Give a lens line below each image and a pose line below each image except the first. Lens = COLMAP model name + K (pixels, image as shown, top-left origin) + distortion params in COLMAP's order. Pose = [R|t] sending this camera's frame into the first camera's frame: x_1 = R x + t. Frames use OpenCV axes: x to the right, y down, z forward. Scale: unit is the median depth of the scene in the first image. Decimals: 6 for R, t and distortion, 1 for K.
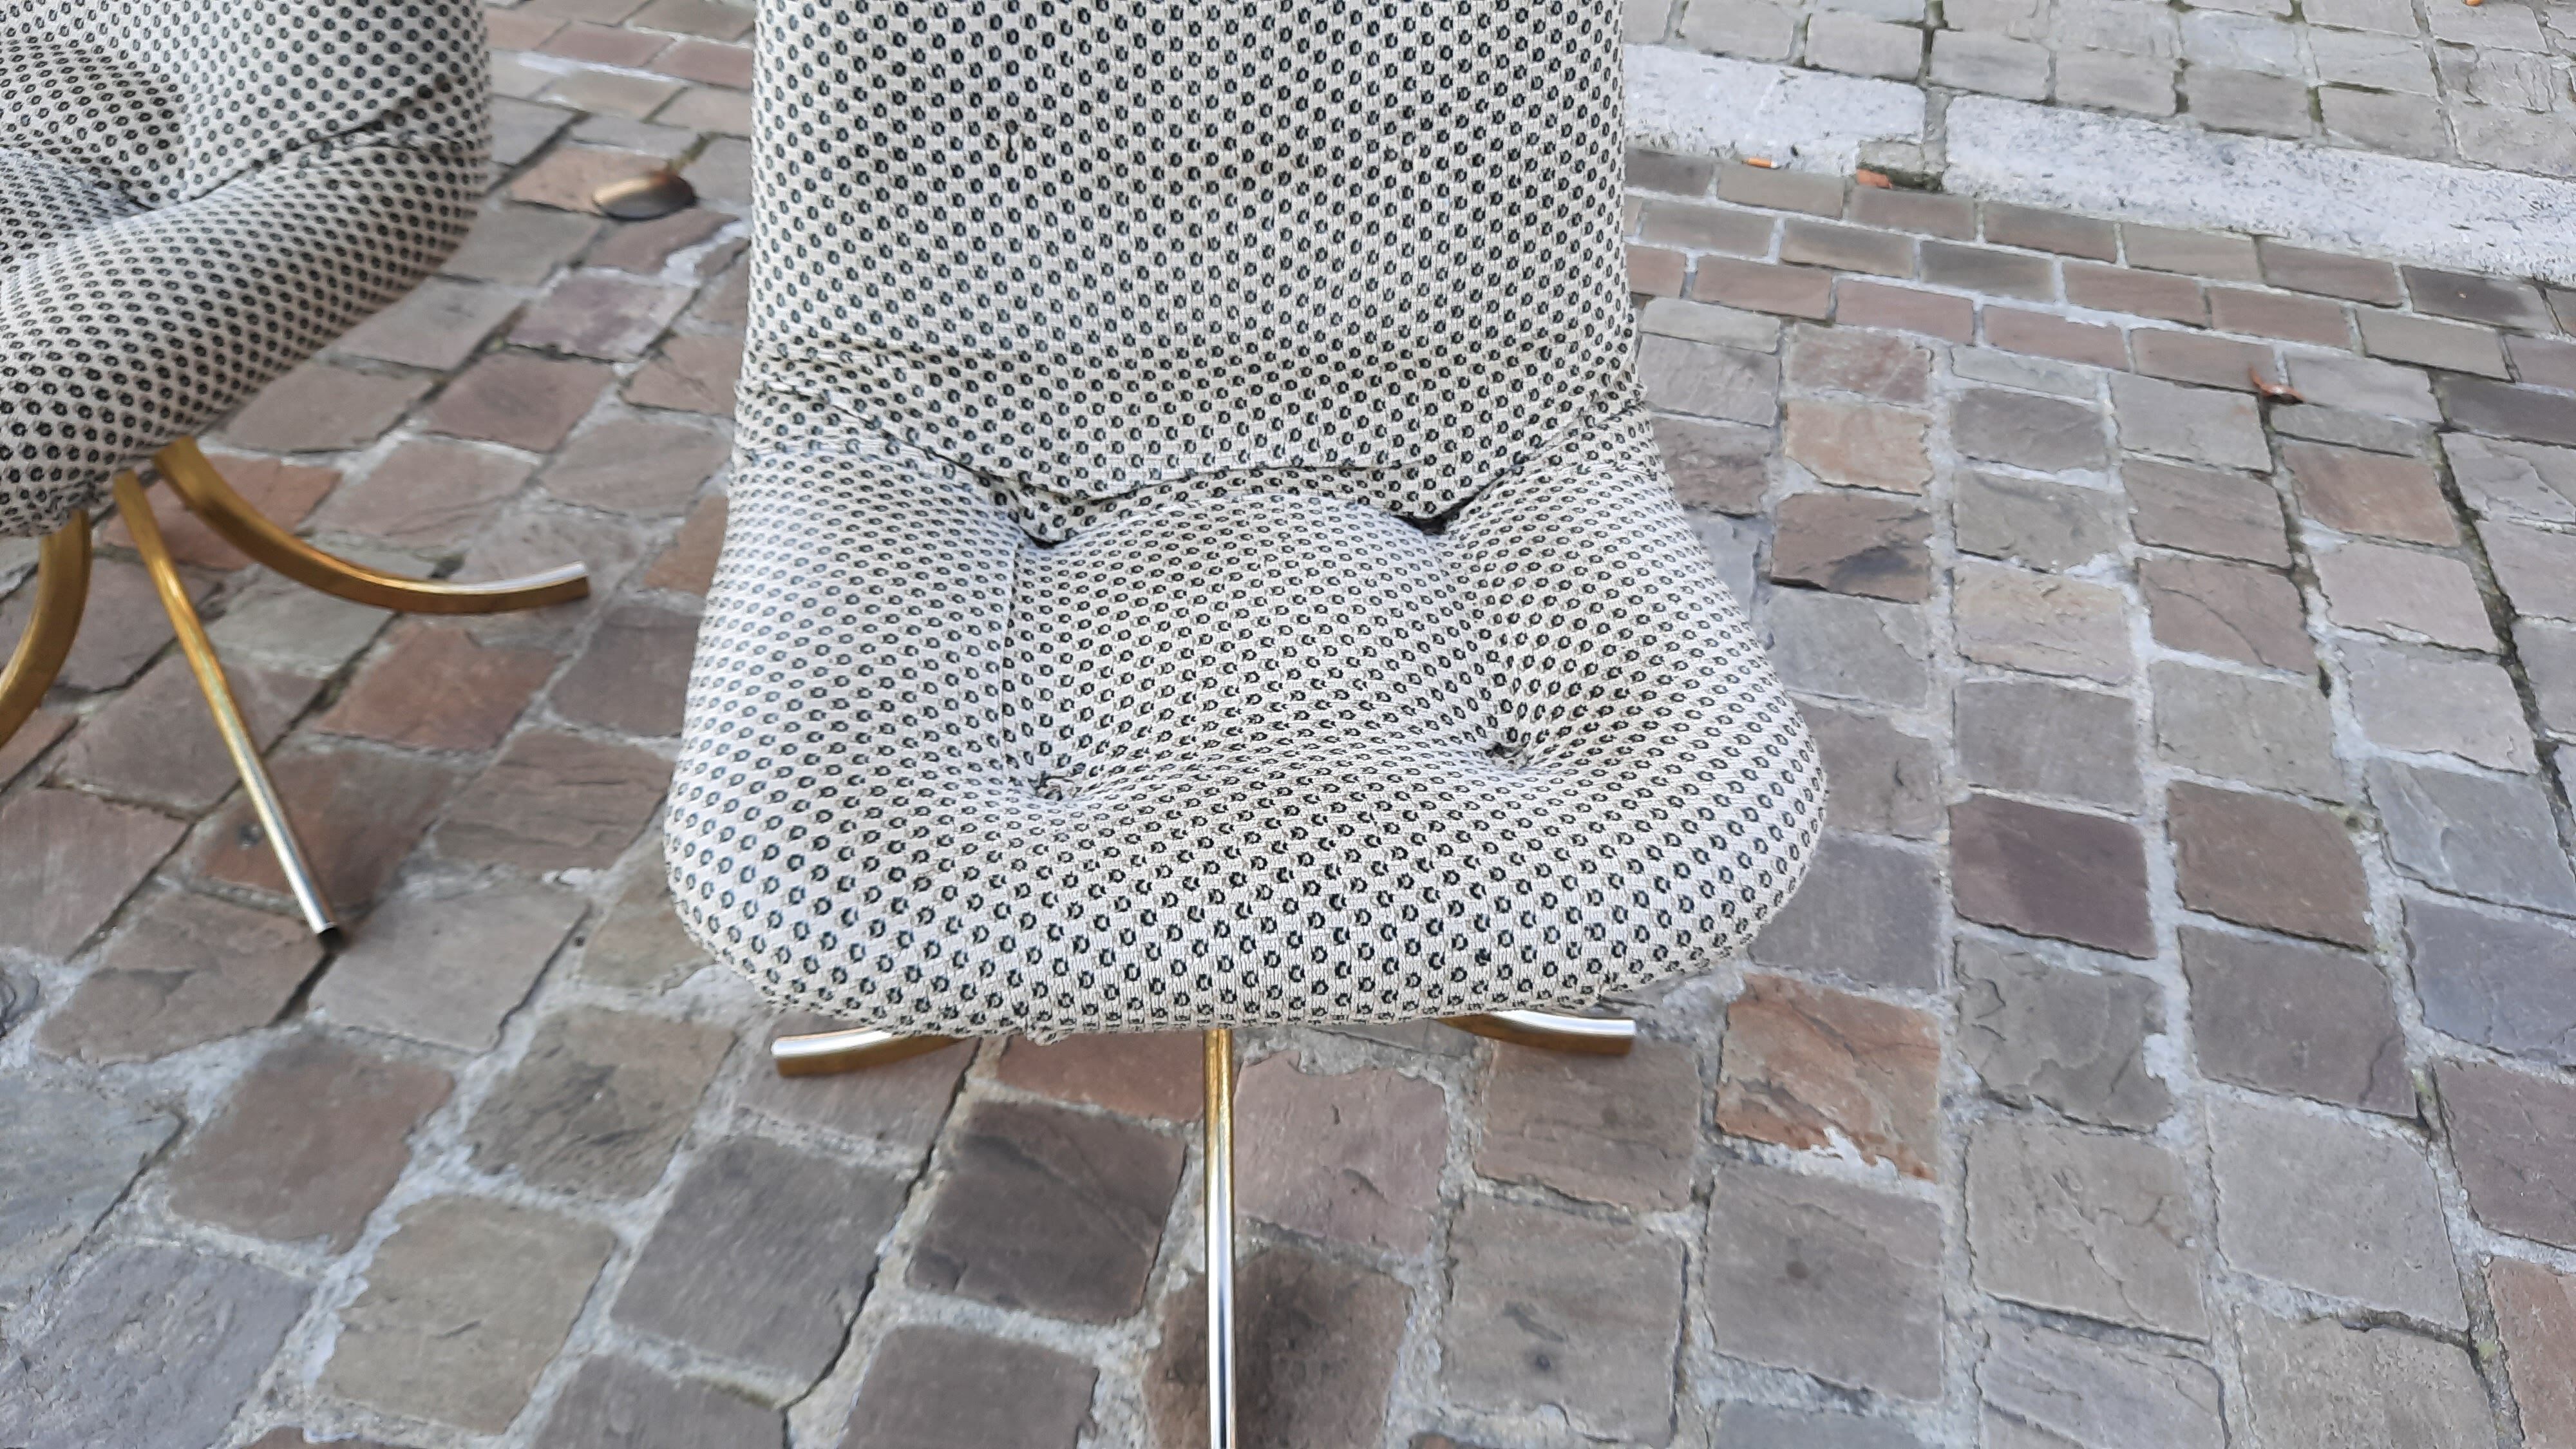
lens RADIAL K [[1861.6, 0, 1287.5], [0, 1861.6, 728.7], [0, 0, 1]] dist [0.042427, -0.038487]
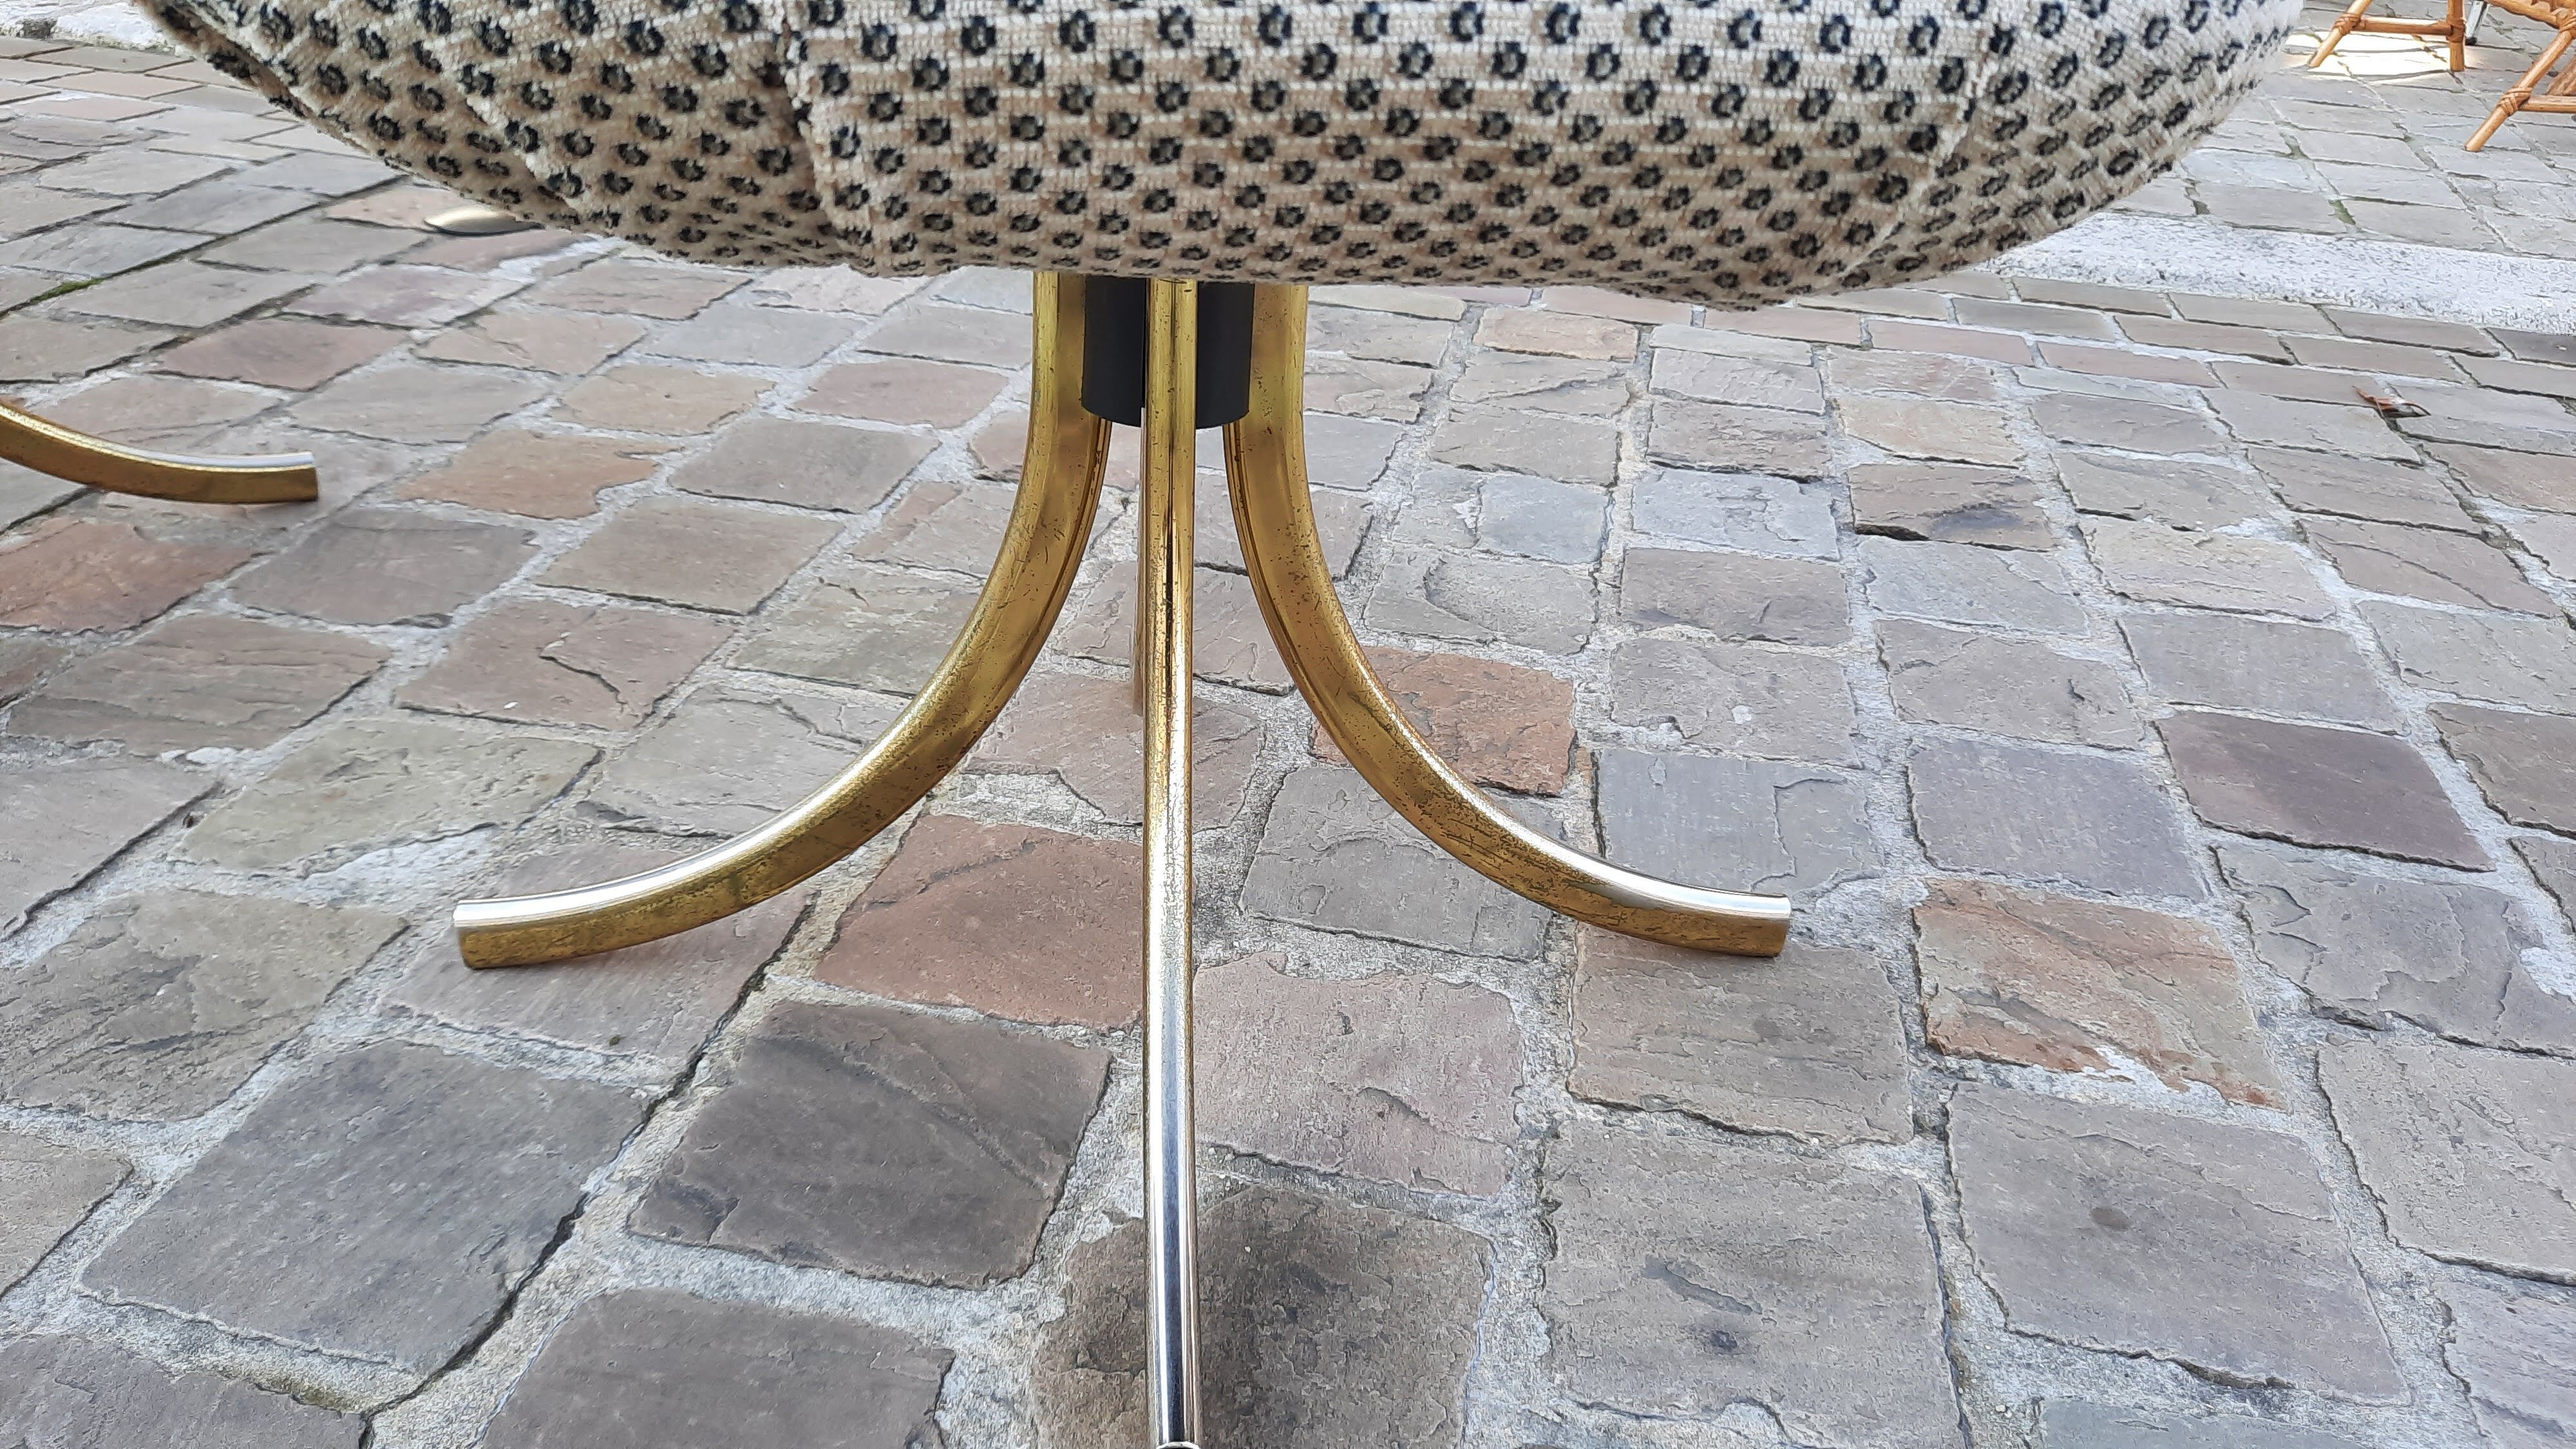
lens RADIAL K [[1861.6, 0, 1288.6], [0, 1861.6, 740.1], [0, 0, 1]] dist [0.042427, -0.038487]
pose [[0.999017, 0.002767, 0.044232, -0.023014], [0.008081, 0.969949, -0.243173, 0.277982], [-0.043576, 0.243291, 0.968974, 0.370093]]
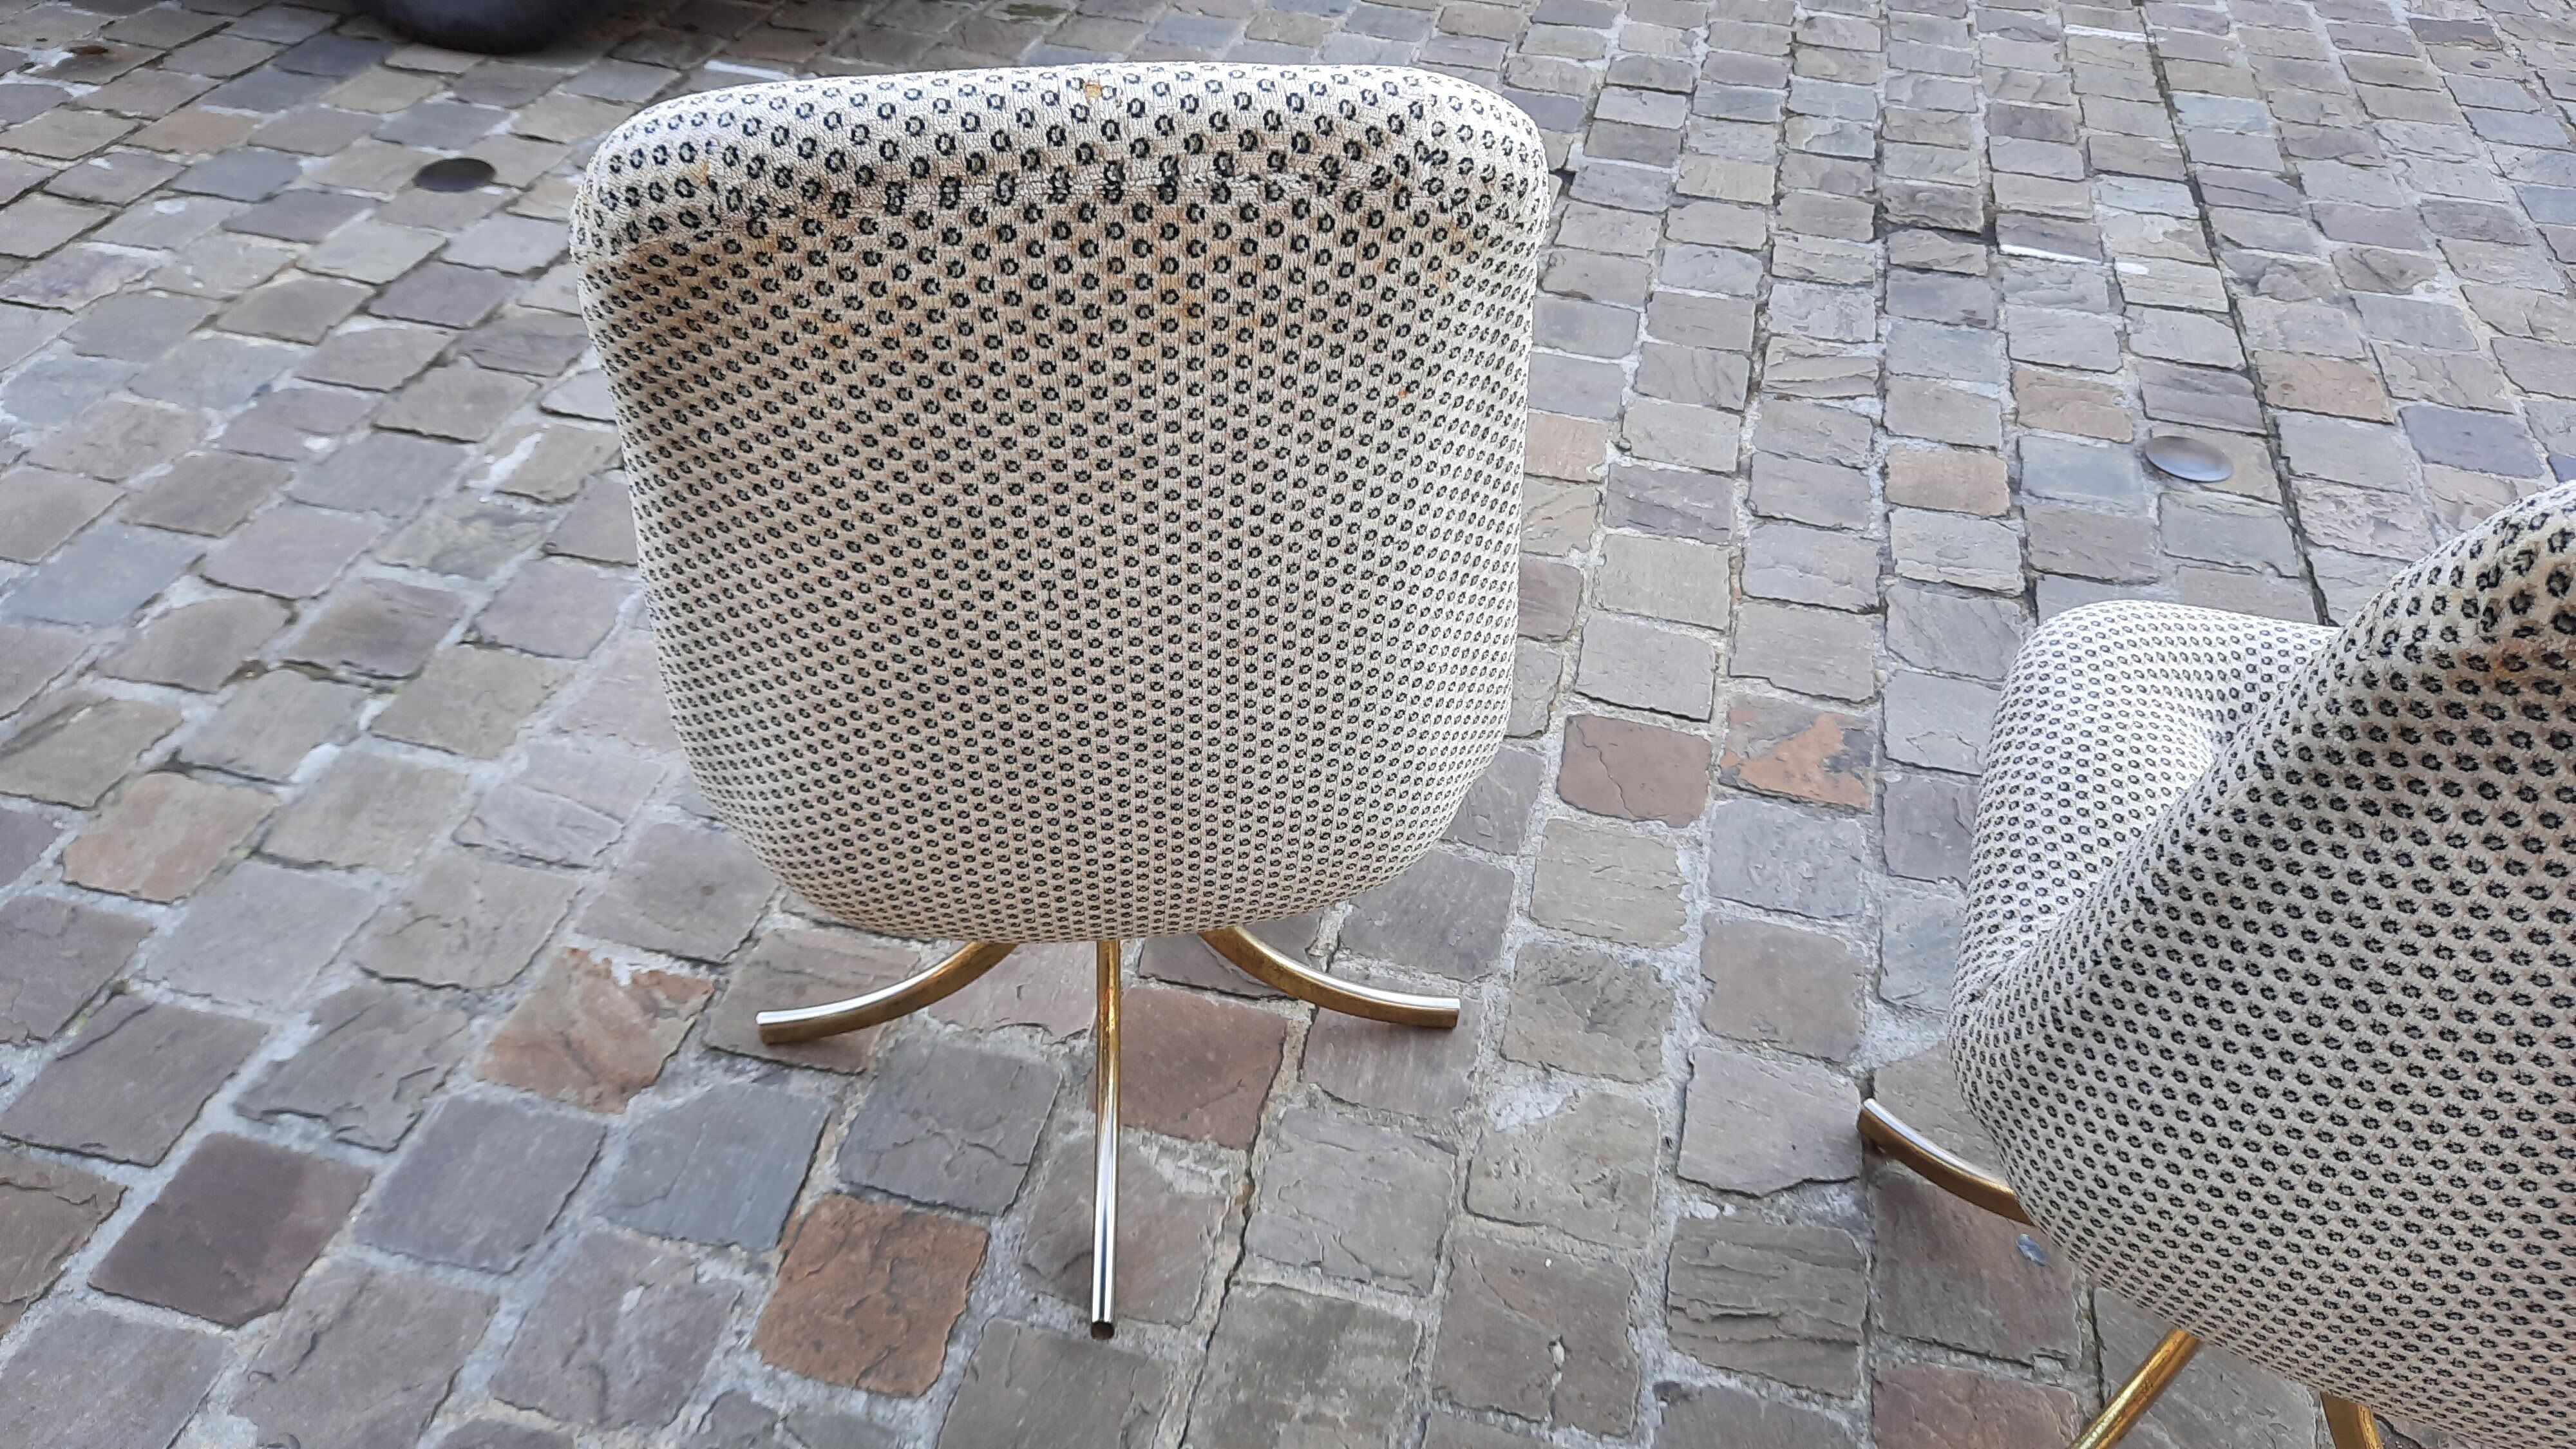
lens RADIAL K [[1861.6, 0, 1294.3], [0, 1861.6, 711.5], [0, 0, 1]] dist [0.042427, -0.038487]
pose [[-0.997179, -0.054595, -0.051515, -0.089542], [-0.056529, 0.094679, 0.993902, -1.131663], [-0.049384, 0.994010, -0.097498, 0.957753]]
